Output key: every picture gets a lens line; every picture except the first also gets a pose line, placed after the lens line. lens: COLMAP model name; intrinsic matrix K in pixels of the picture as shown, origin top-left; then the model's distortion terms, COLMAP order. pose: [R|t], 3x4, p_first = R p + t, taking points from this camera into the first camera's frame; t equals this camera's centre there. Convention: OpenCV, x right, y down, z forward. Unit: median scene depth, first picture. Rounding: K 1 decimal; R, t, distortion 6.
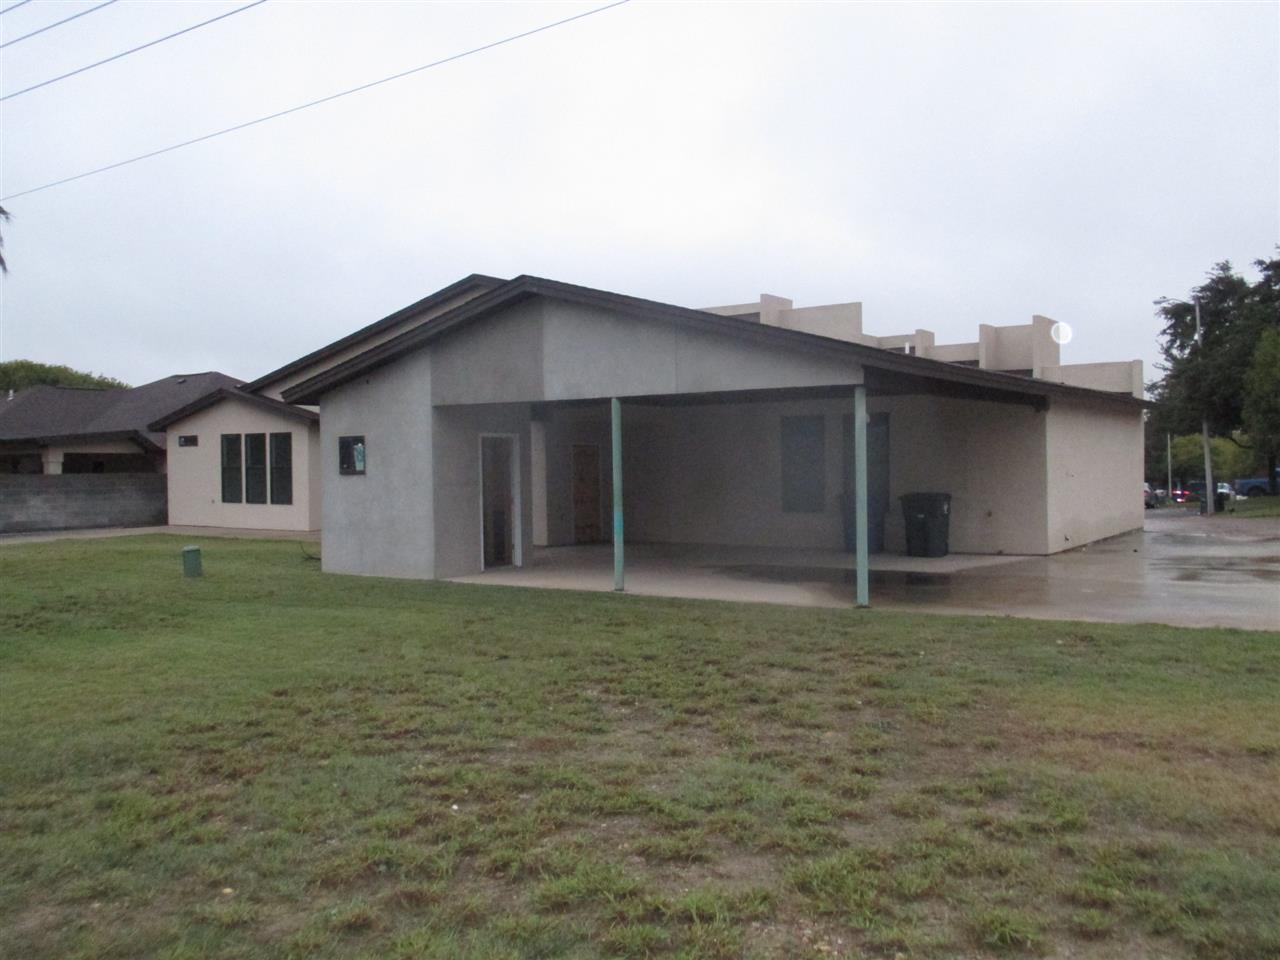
lens RADIAL K [[1089.4, 0, 640.0], [0, 1089.4, 480.0], [0, 0, 1]] dist [-0.005962, 0.006057]
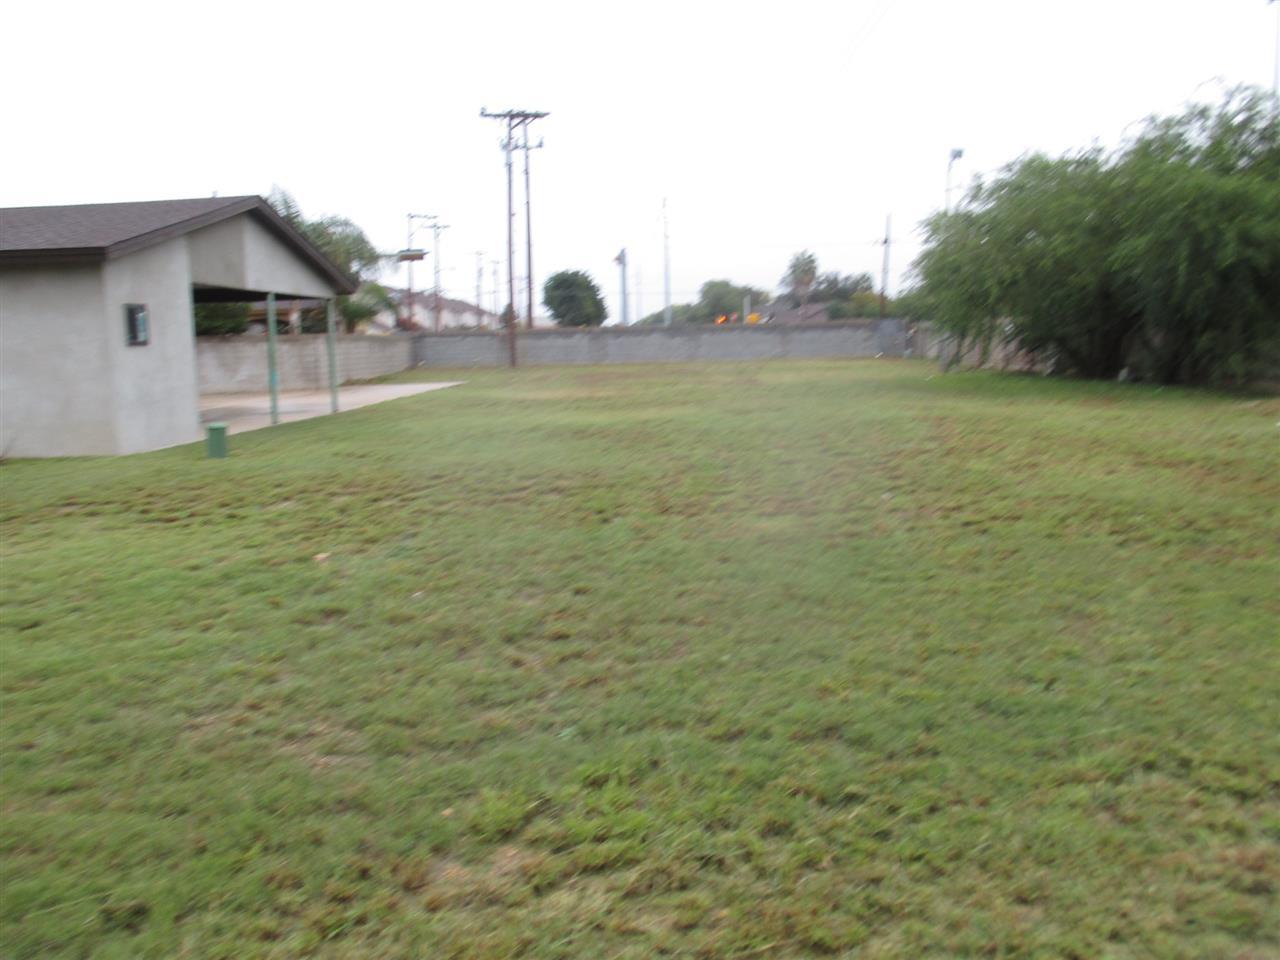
lens RADIAL K [[1089.4, 0, 640.0], [0, 1089.4, 480.0], [0, 0, 1]] dist [-0.005962, 0.006057]
pose [[-0.509600, -0.086954, 0.856007, -0.887772], [0.045292, 0.990790, 0.127608, 0.006601], [-0.859219, 0.103800, -0.500968, 0.760778]]
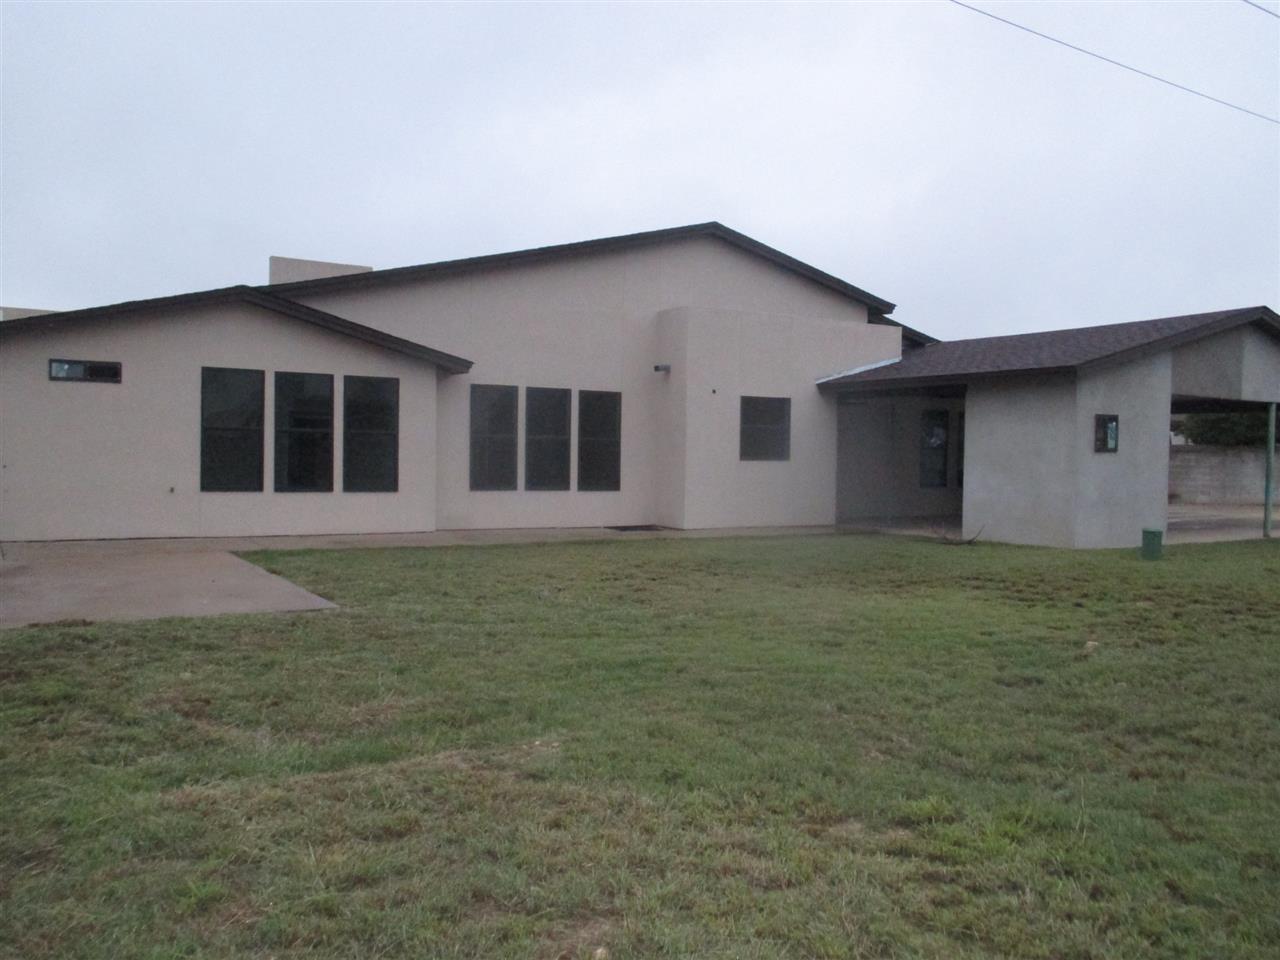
lens RADIAL K [[1089.4, 0, 640.0], [0, 1089.4, 480.0], [0, 0, 1]] dist [-0.005962, 0.006057]
pose [[0.388551, -0.007335, 0.921398, -0.943480], [-0.006497, 0.999922, 0.010700, 0.009060], [-0.921404, -0.010144, 0.388473, 0.689537]]
